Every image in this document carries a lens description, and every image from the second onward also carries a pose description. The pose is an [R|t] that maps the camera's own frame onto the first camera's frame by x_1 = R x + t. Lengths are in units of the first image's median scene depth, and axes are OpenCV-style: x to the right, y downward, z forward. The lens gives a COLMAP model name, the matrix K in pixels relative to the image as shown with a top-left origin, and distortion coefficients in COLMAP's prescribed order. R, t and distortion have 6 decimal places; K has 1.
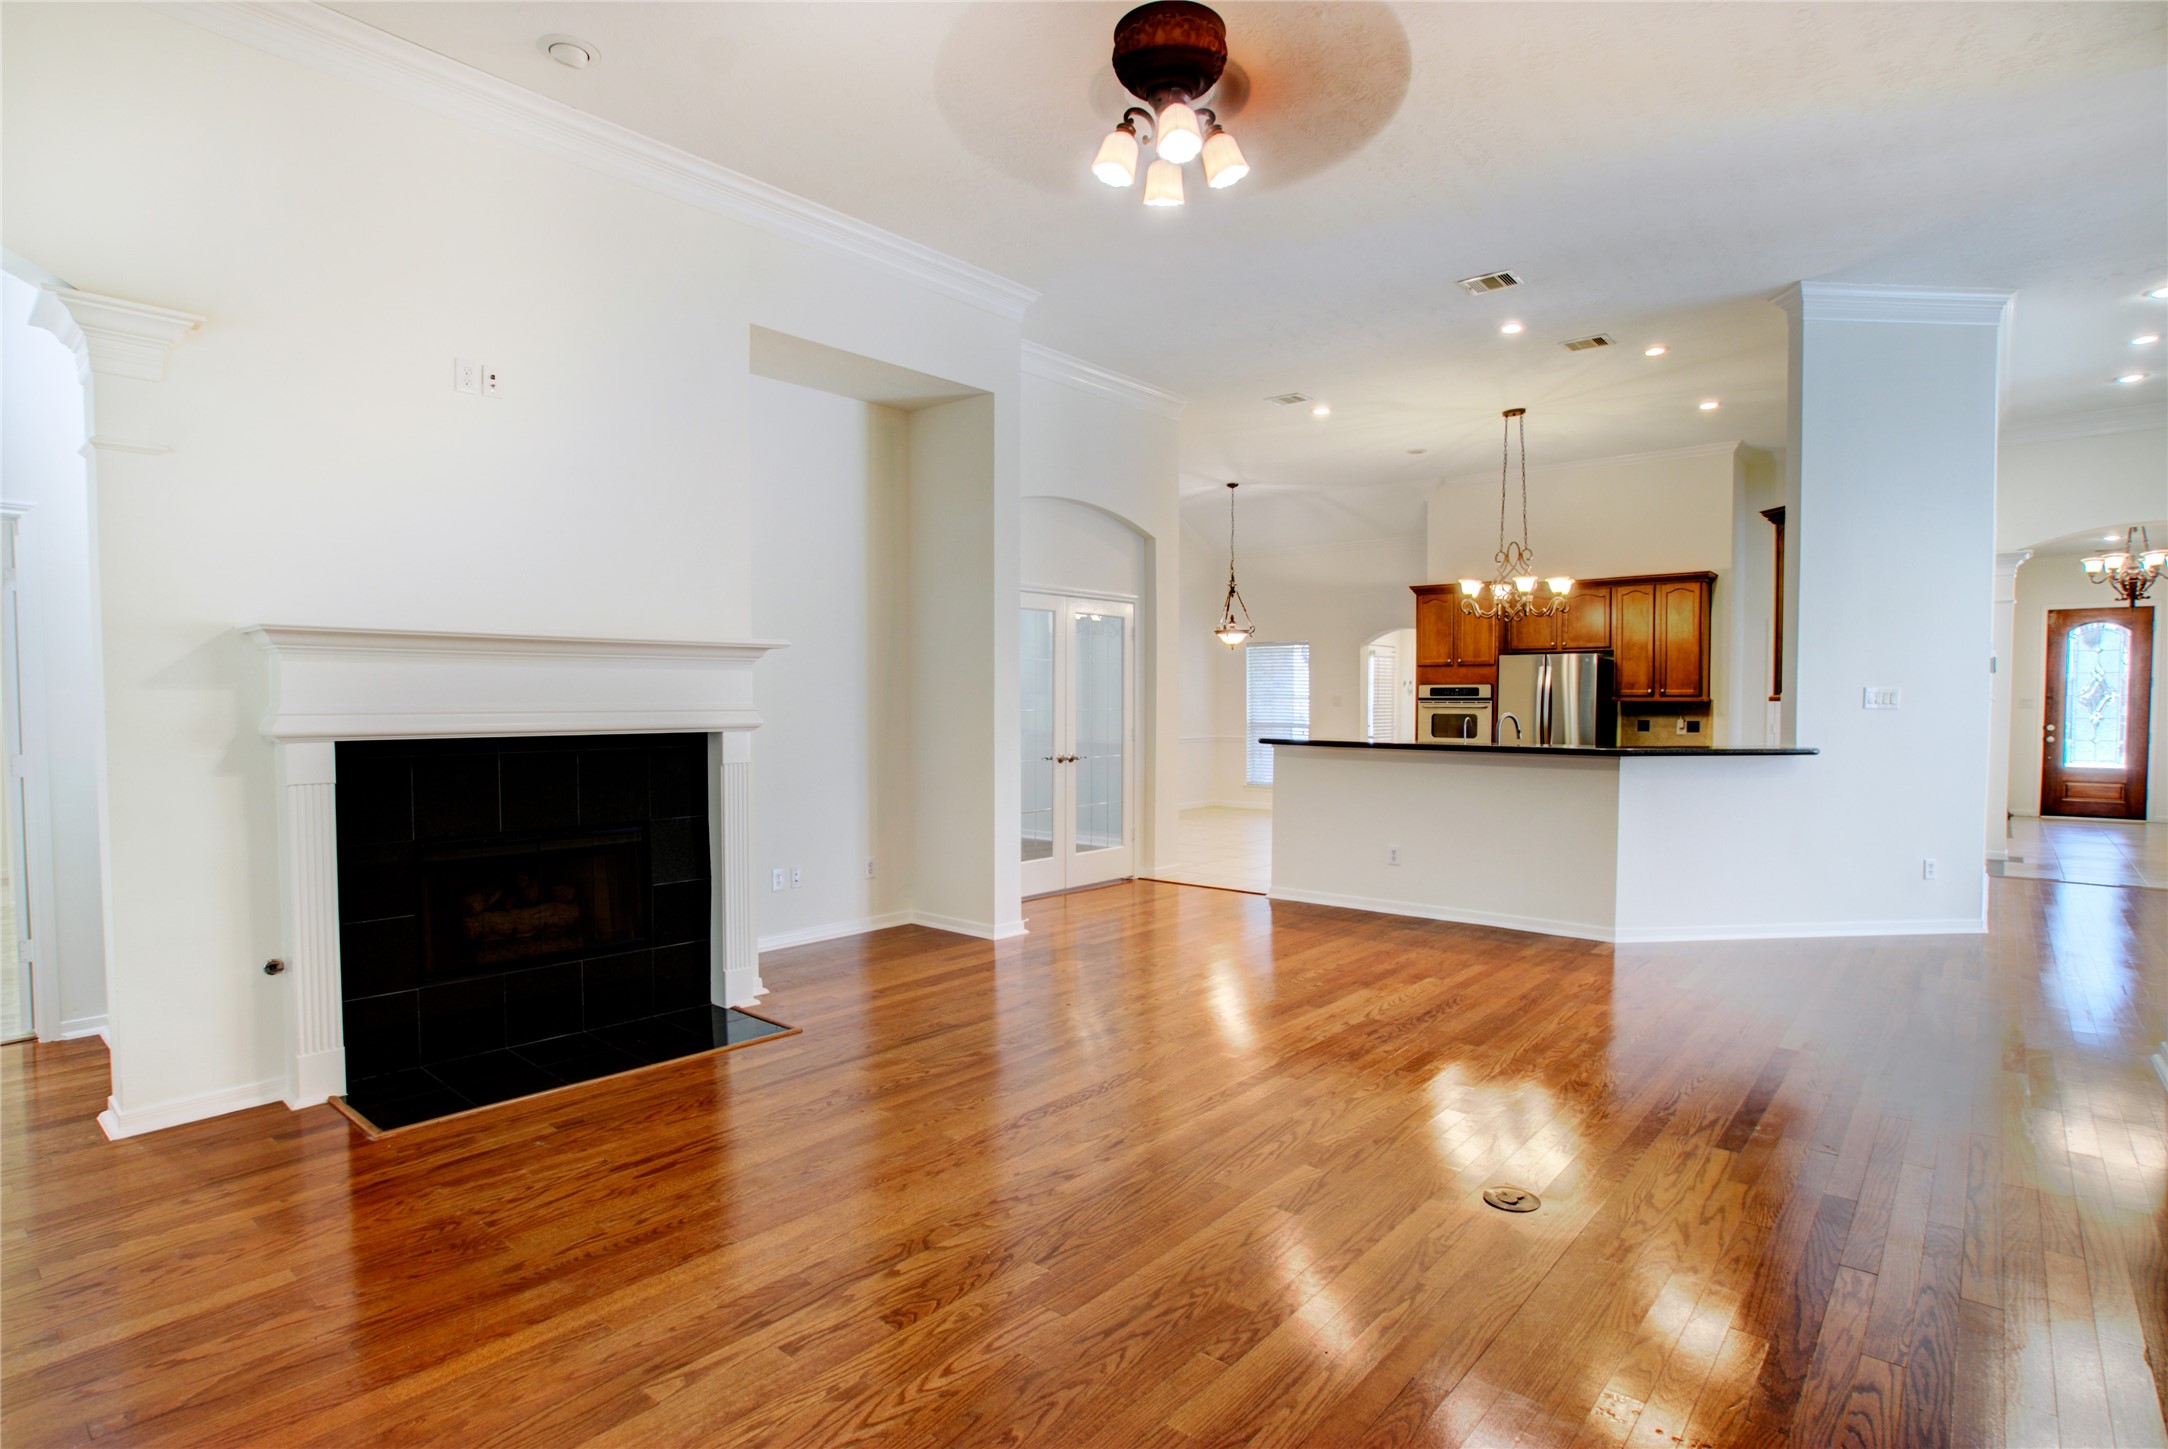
lens RADIAL K [[1084.9, 0, 1075.0], [0, 1084.9, 724.2], [0, 0, 1]] dist [-0.031778, 0.015667]
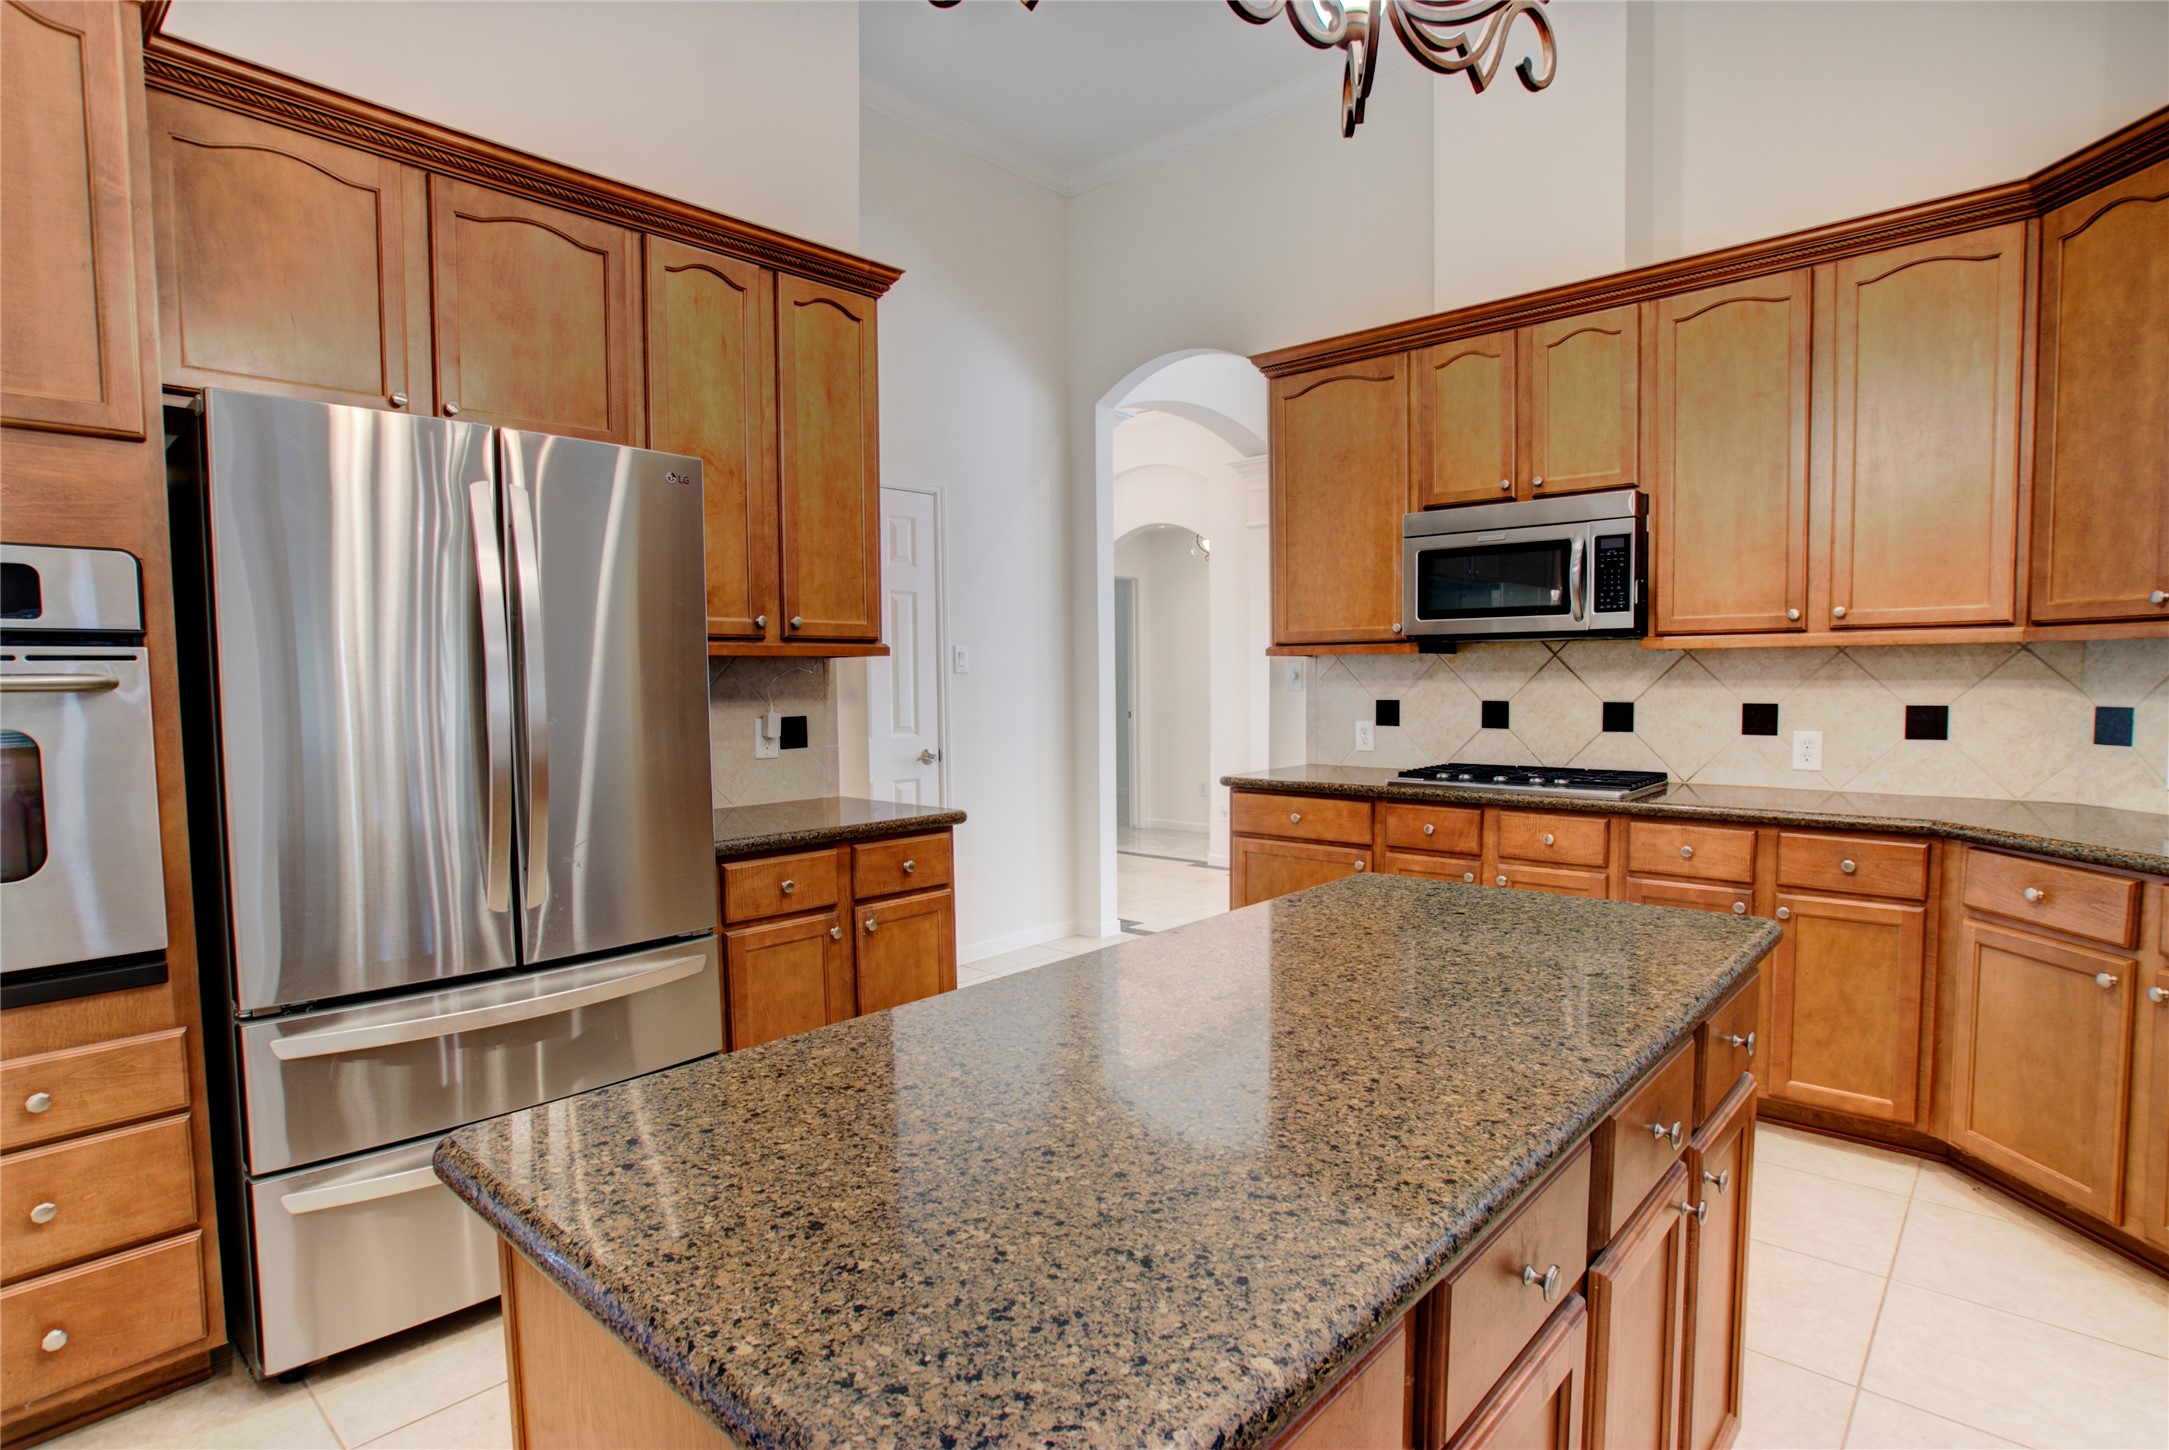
lens RADIAL K [[1085.4, 0, 1070.3], [0, 1085.4, 731.9], [0, 0, 1]] dist [-0.031778, 0.015667]
pose [[0.033297, -0.057727, 0.997777, 0.230461], [0.027642, 0.998002, 0.056818, -0.014769], [-0.999063, 0.025688, 0.034826, 0.896704]]
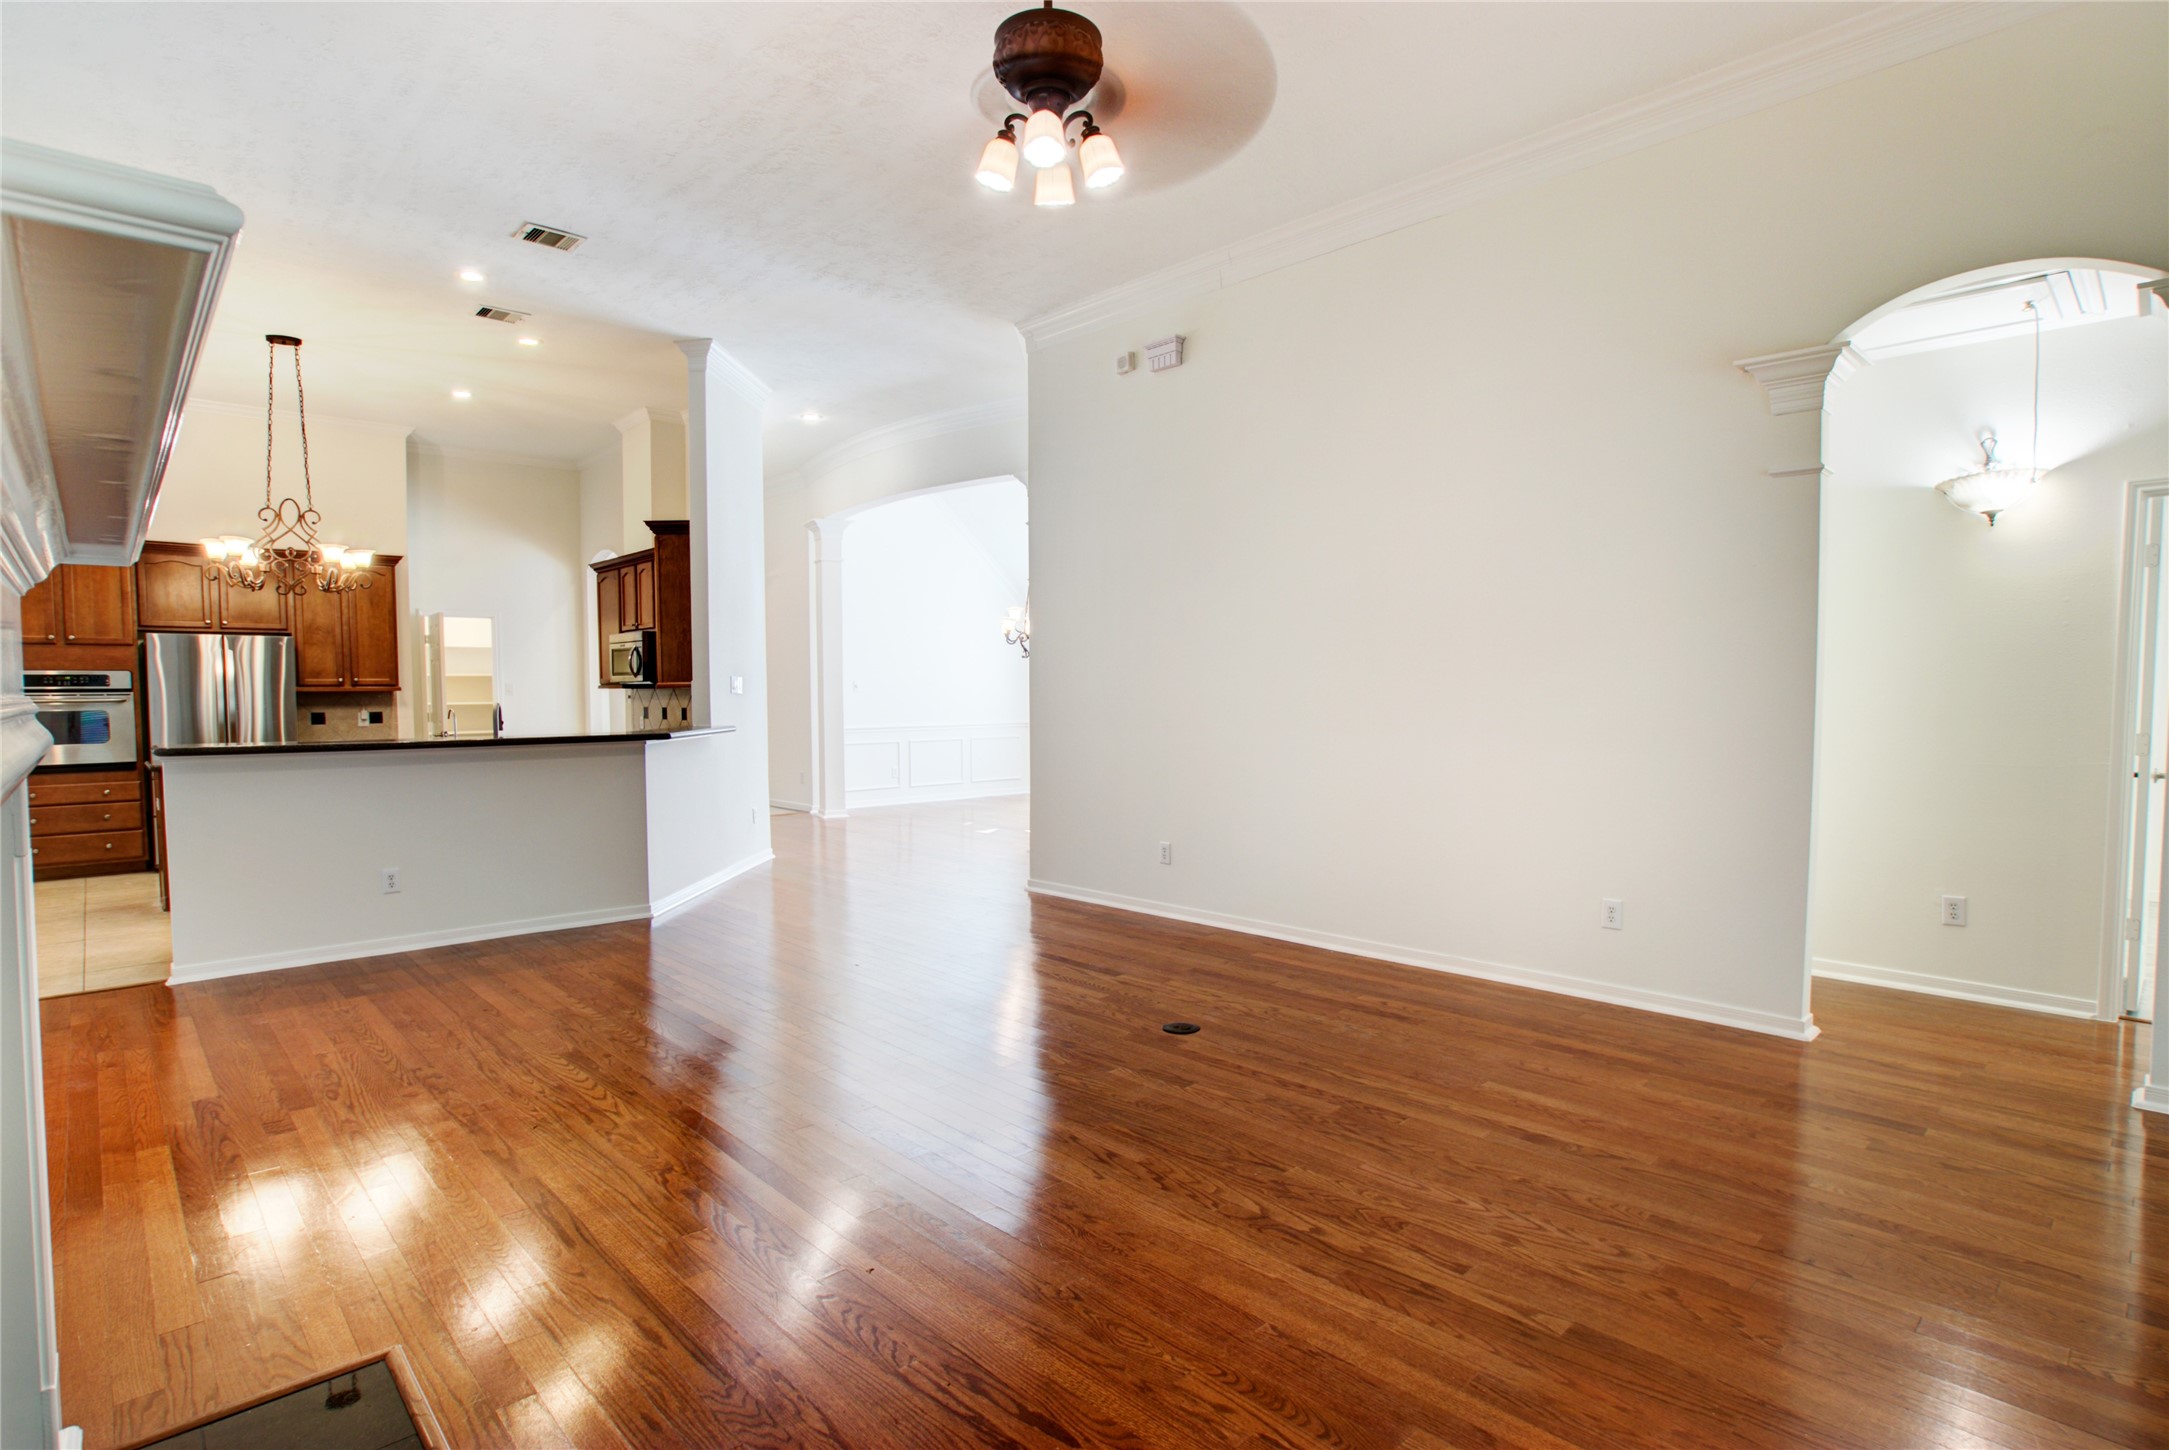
lens RADIAL K [[1085.4, 0, 1072.5], [0, 1085.4, 731.8], [0, 0, 1]] dist [-0.031778, 0.015667]
pose [[0.113305, -0.043617, 0.992602, -0.303405], [0.027738, 0.998785, 0.040722, -0.006707], [-0.993173, 0.022919, 0.114377, 0.274587]]
